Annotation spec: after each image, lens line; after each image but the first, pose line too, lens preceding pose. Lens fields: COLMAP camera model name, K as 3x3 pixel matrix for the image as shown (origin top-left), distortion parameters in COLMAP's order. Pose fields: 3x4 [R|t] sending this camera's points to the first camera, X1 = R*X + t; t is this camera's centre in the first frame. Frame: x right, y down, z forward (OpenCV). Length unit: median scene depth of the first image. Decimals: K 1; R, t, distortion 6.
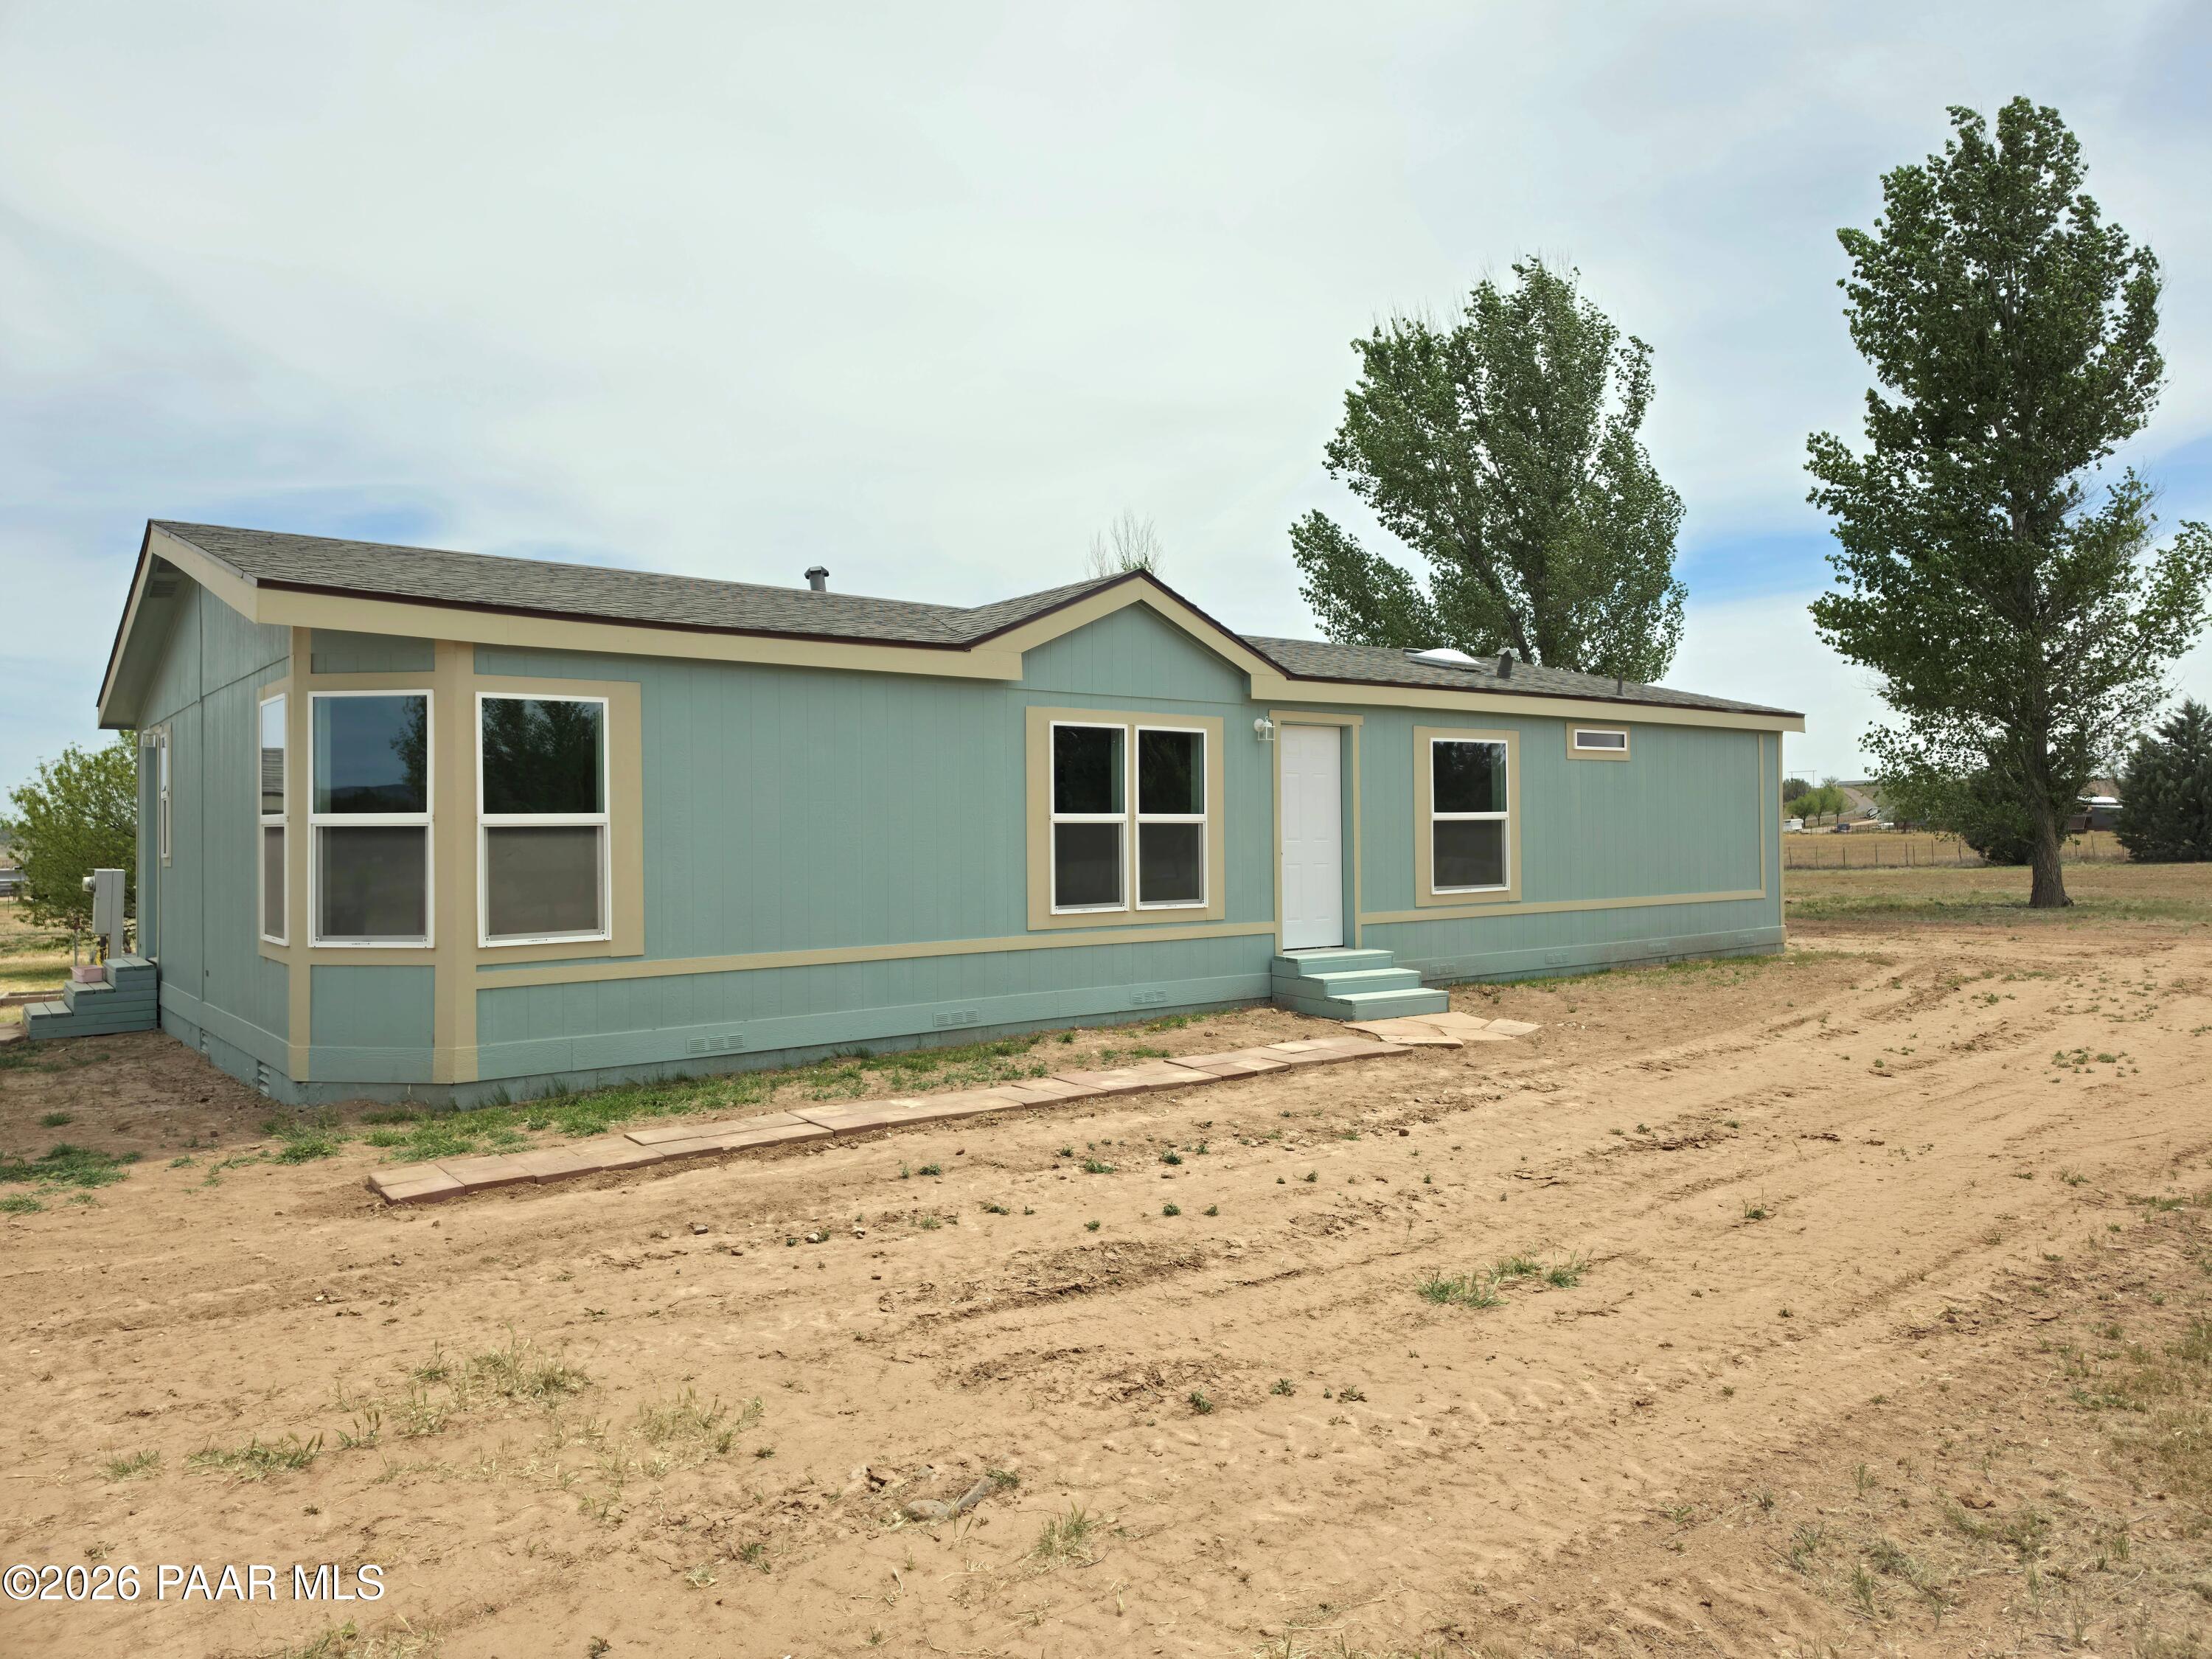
lens RADIAL K [[1498.1, 0, 1106.0], [0, 1498.1, 829.5], [0, 0, 1]] dist [0.073209, -0.083871]
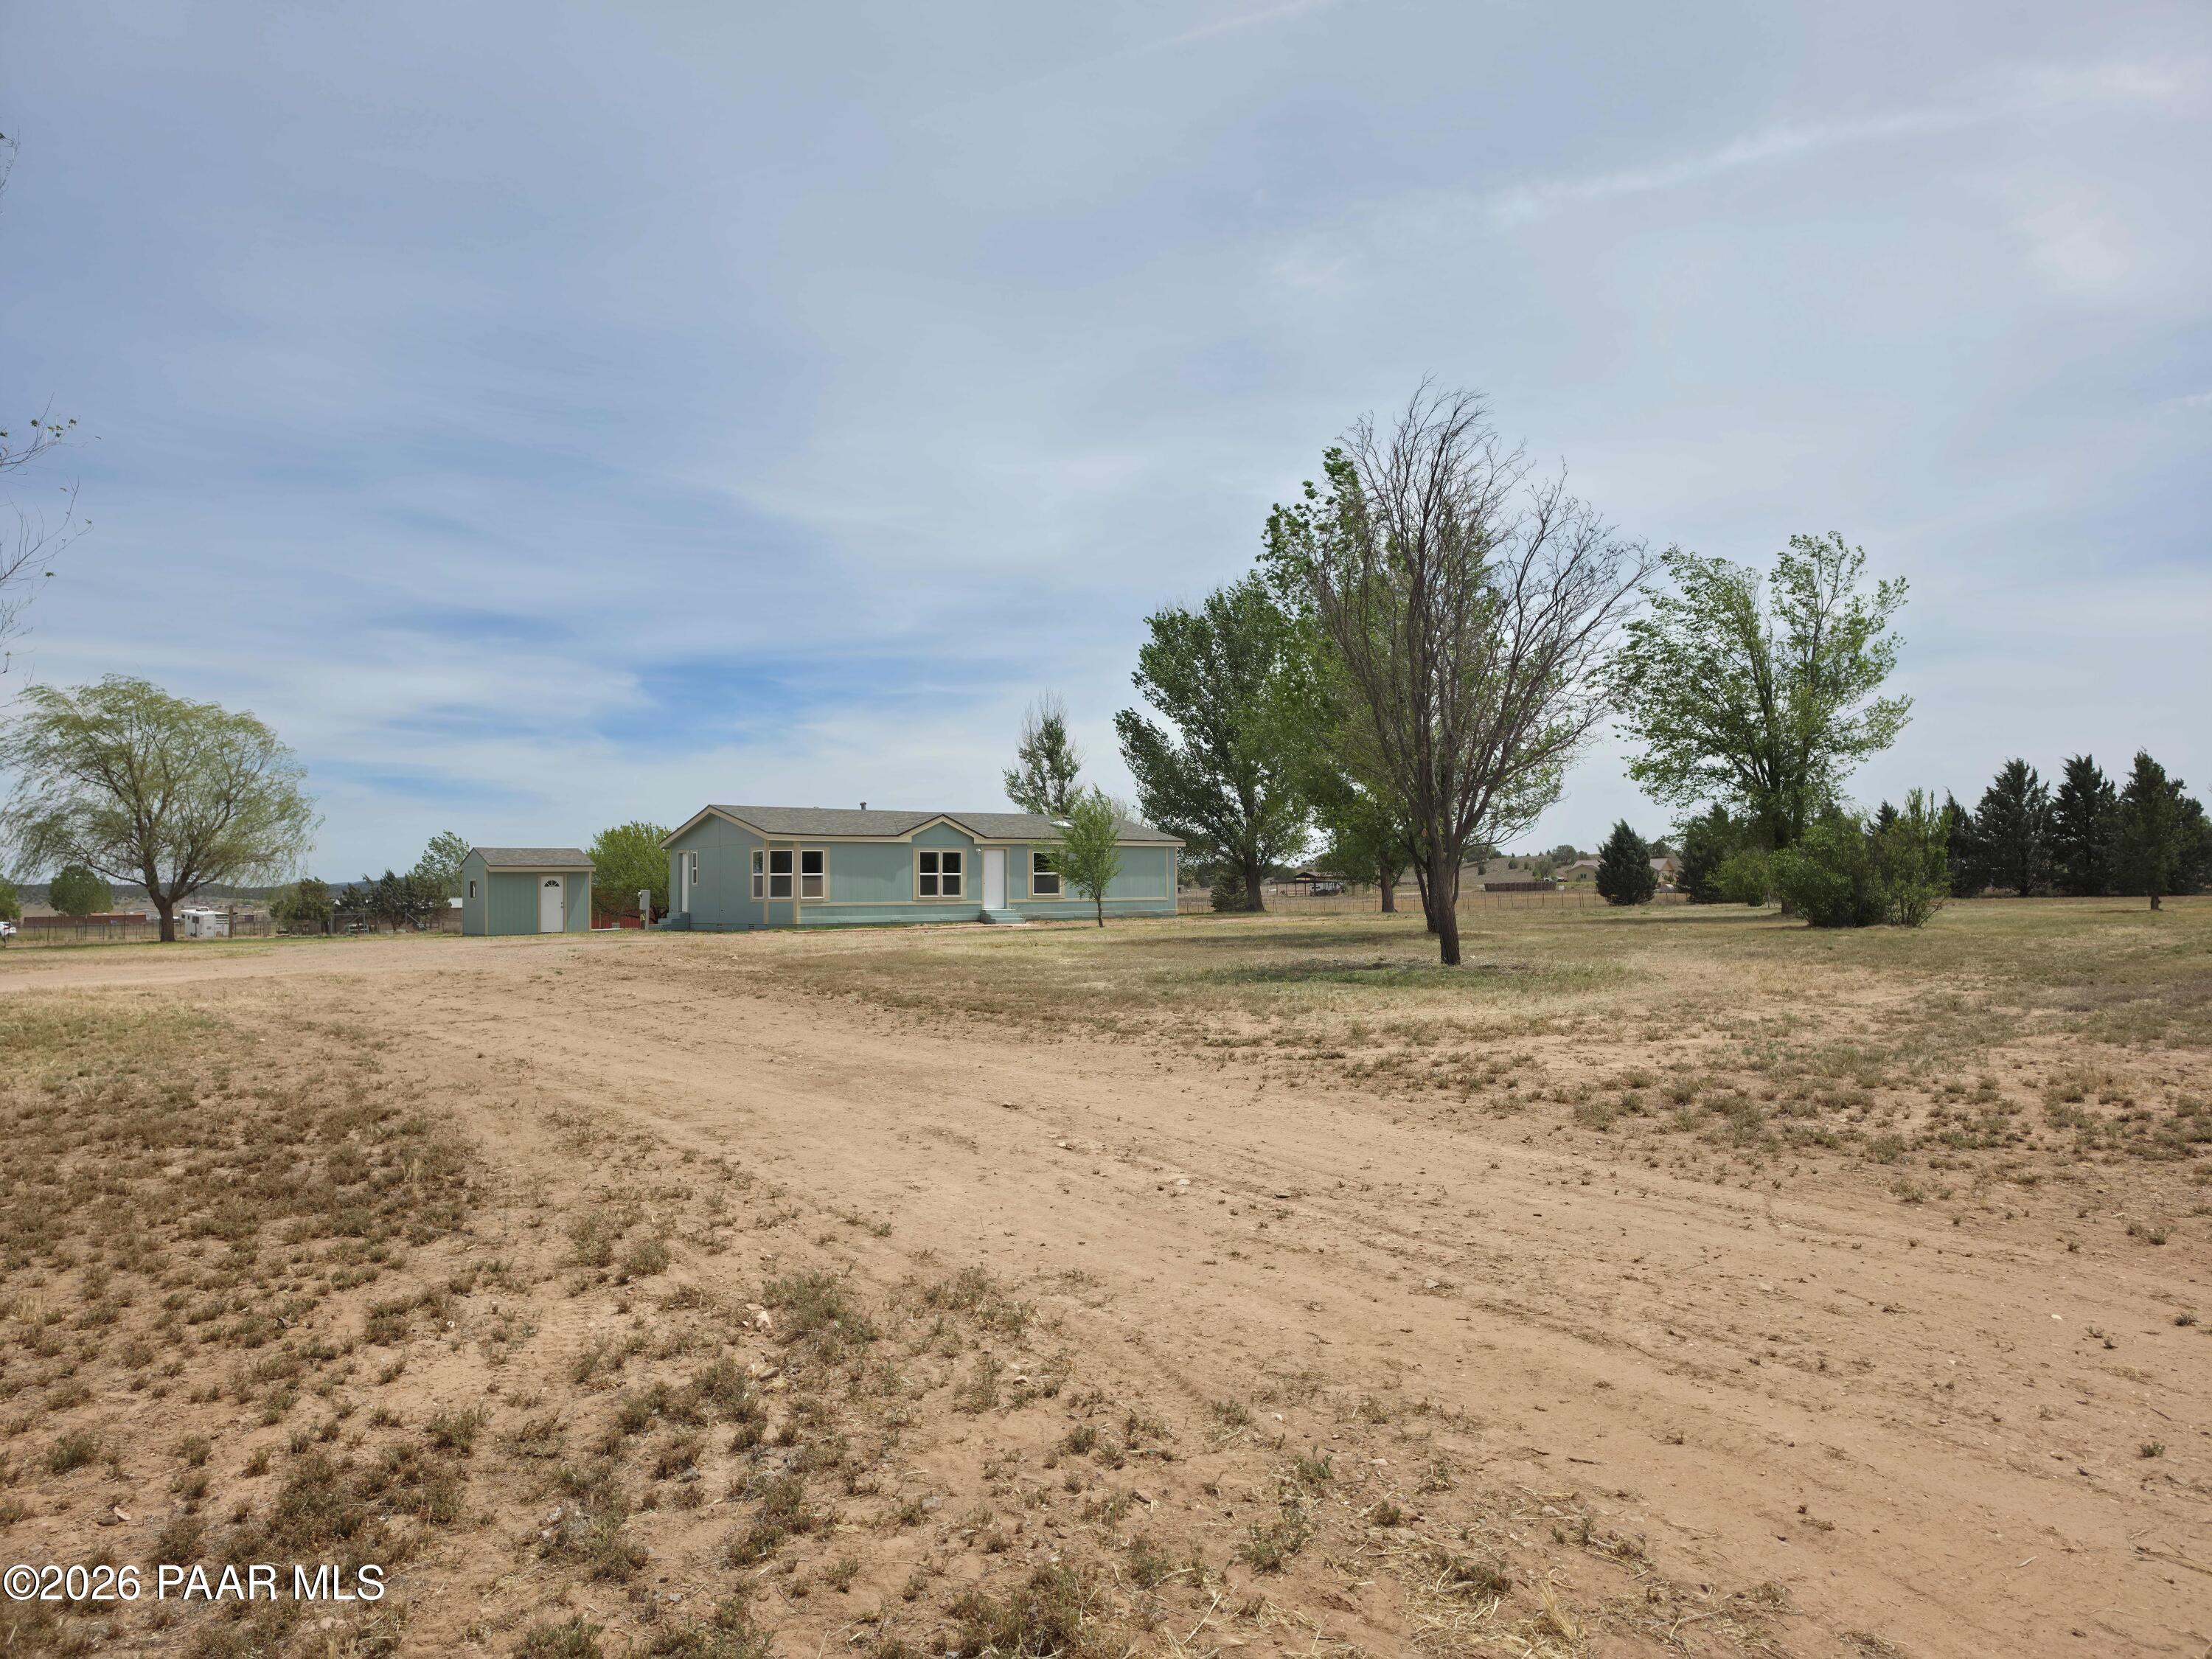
lens RADIAL K [[1498.1, 0, 1106.0], [0, 1498.1, 829.5], [0, 0, 1]] dist [0.073209, -0.083871]
pose [[0.999904, 0.000514, -0.013813, 0.227968], [-0.001055, 0.999233, -0.039146, 0.013325], [0.013782, 0.039157, 0.999138, -1.343570]]
